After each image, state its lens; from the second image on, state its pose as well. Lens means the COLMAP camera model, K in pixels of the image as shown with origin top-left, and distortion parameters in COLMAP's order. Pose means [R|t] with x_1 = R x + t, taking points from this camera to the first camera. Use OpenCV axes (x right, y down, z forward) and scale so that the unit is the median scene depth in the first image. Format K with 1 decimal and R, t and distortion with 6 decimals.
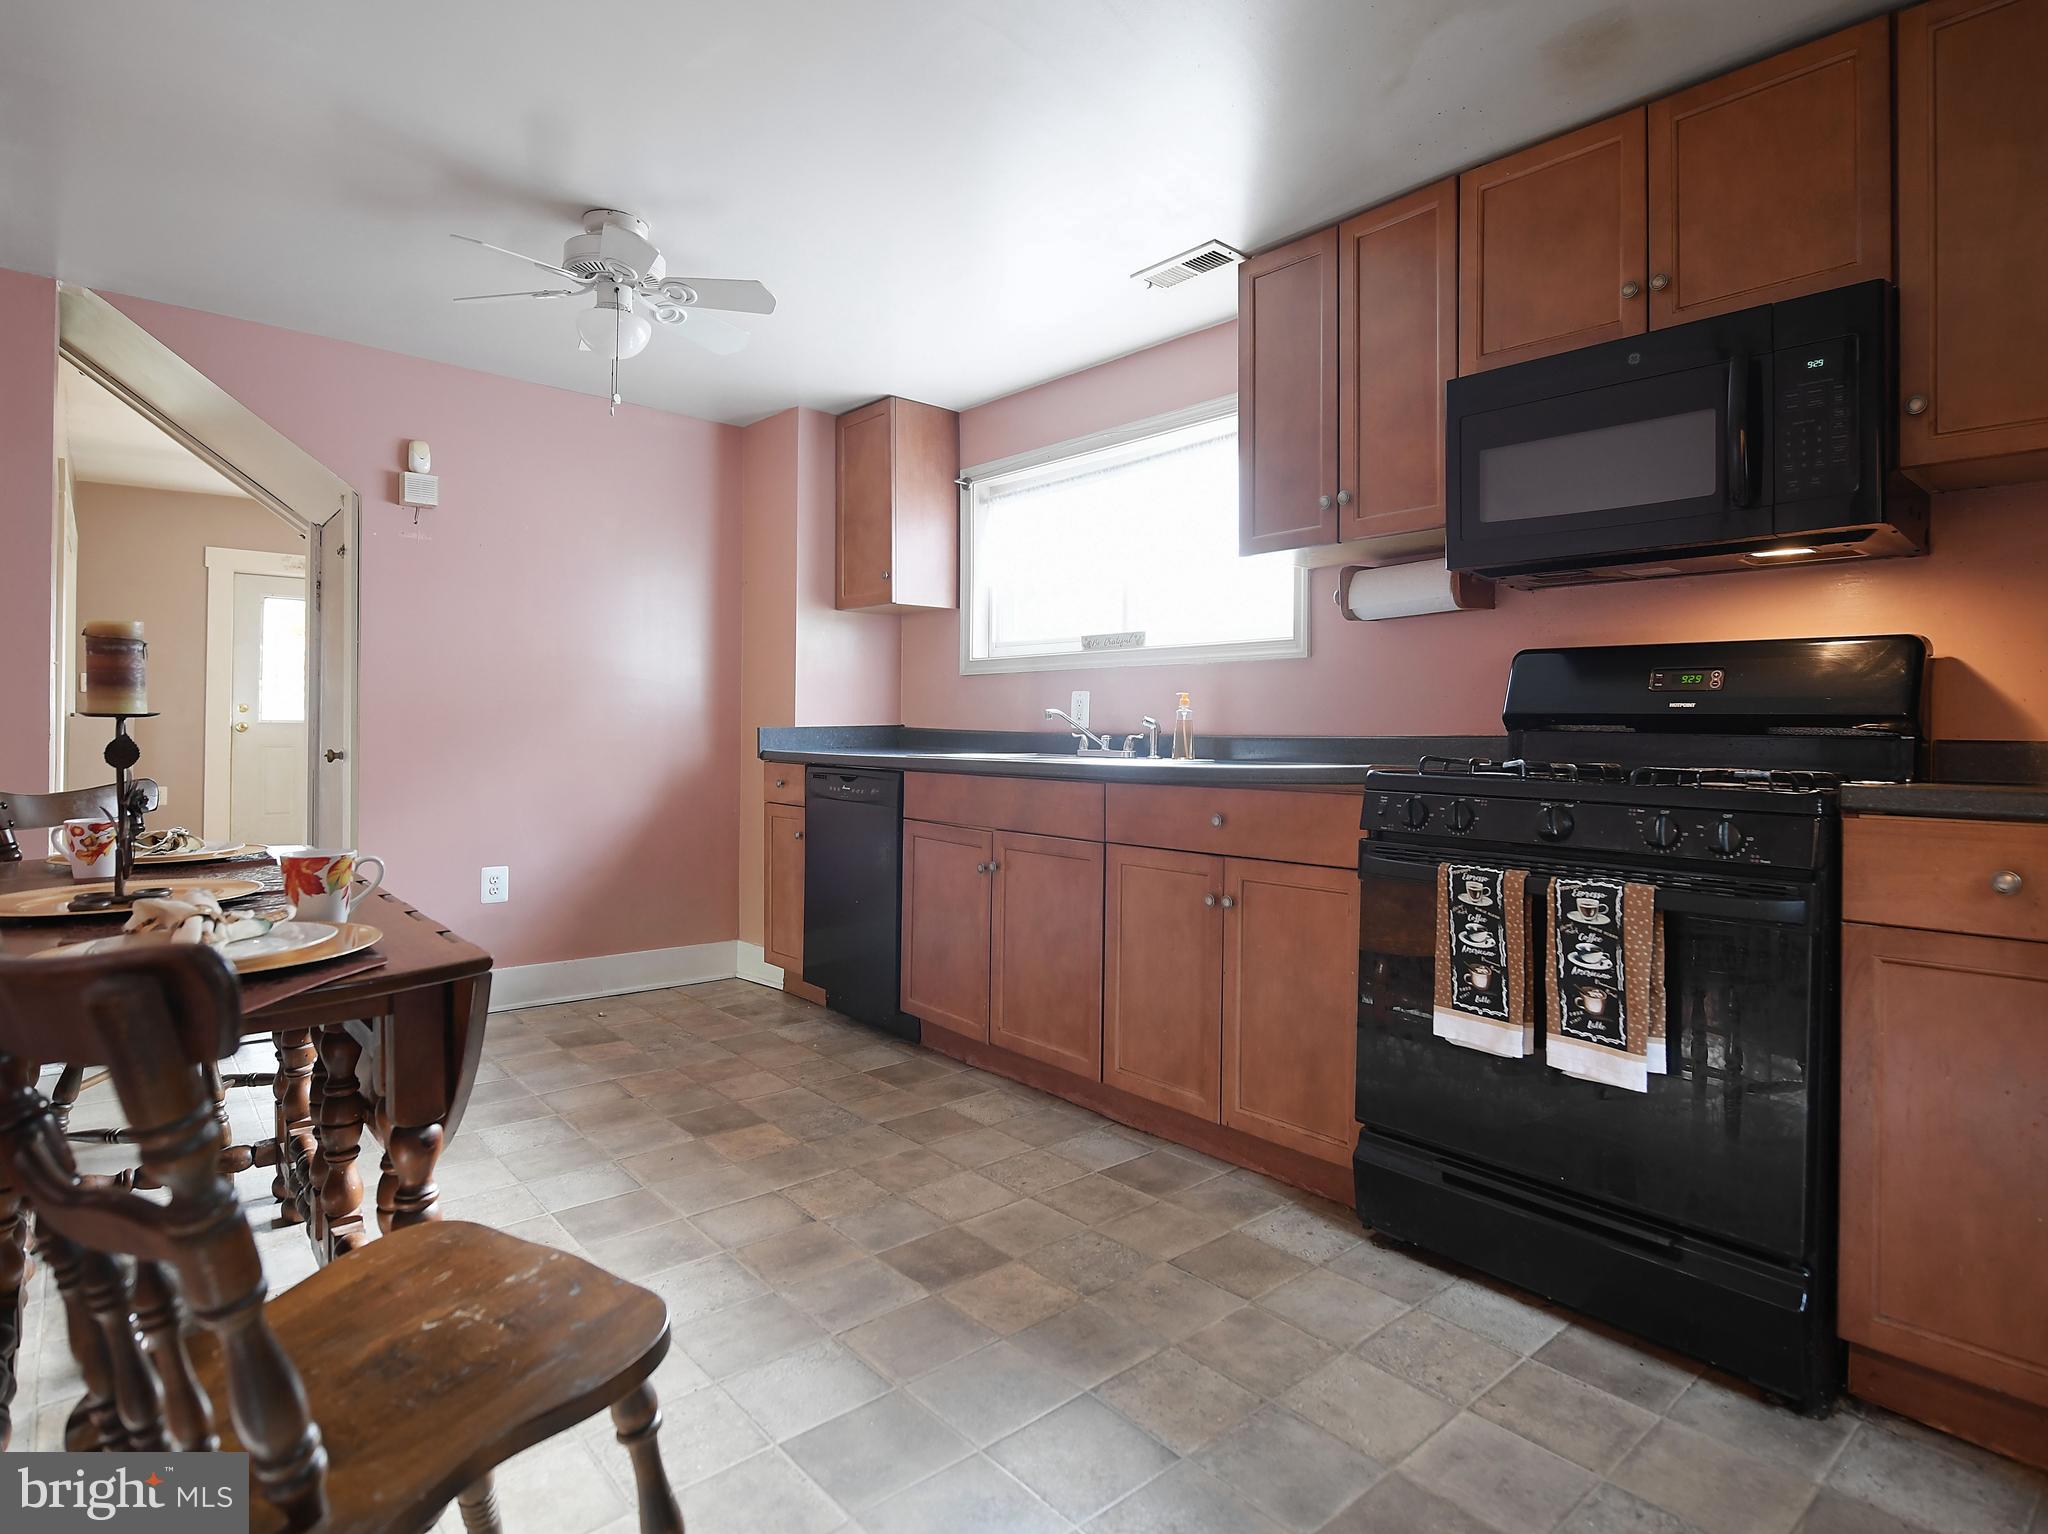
lens RADIAL K [[1093.9, 0, 1021.1], [0, 1093.9, 722.8], [0, 0, 1]] dist [-0.003461, -0.000426]
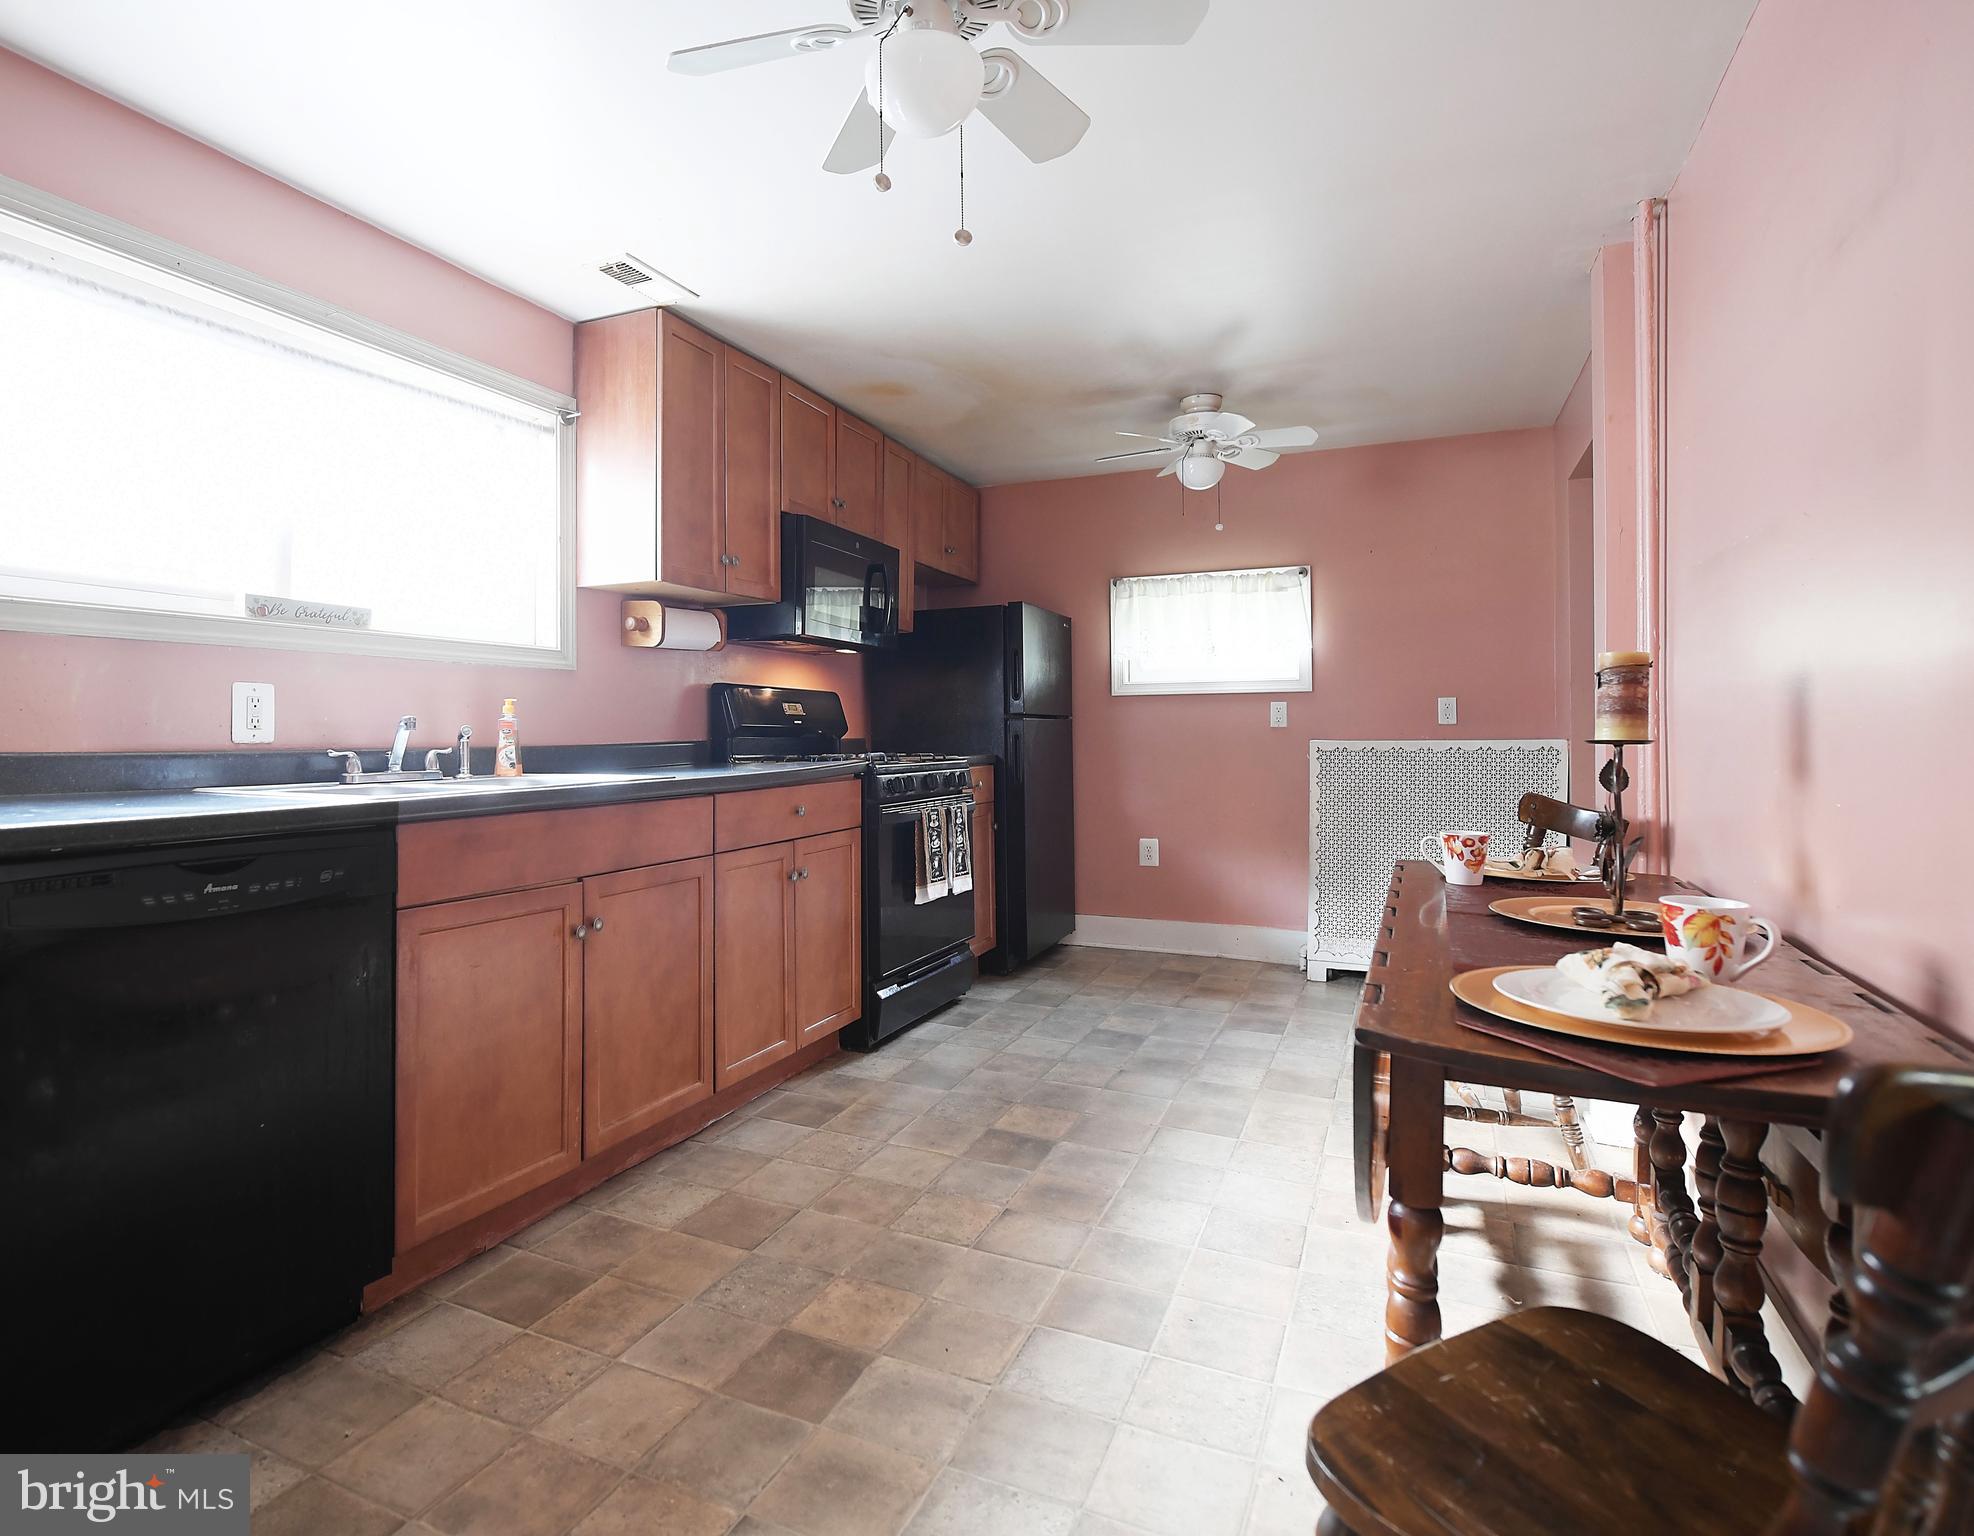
lens RADIAL K [[986.8, 0, 979.5], [0, 986.8, 722.3], [0, 0, 1]] dist [-0.001331, -0.000070]
pose [[-0.422006, -0.000595, 0.906593, -0.881436], [-0.006409, 0.999977, -0.002327, -0.011317], [-0.906570, -0.006792, -0.422000, 1.209036]]
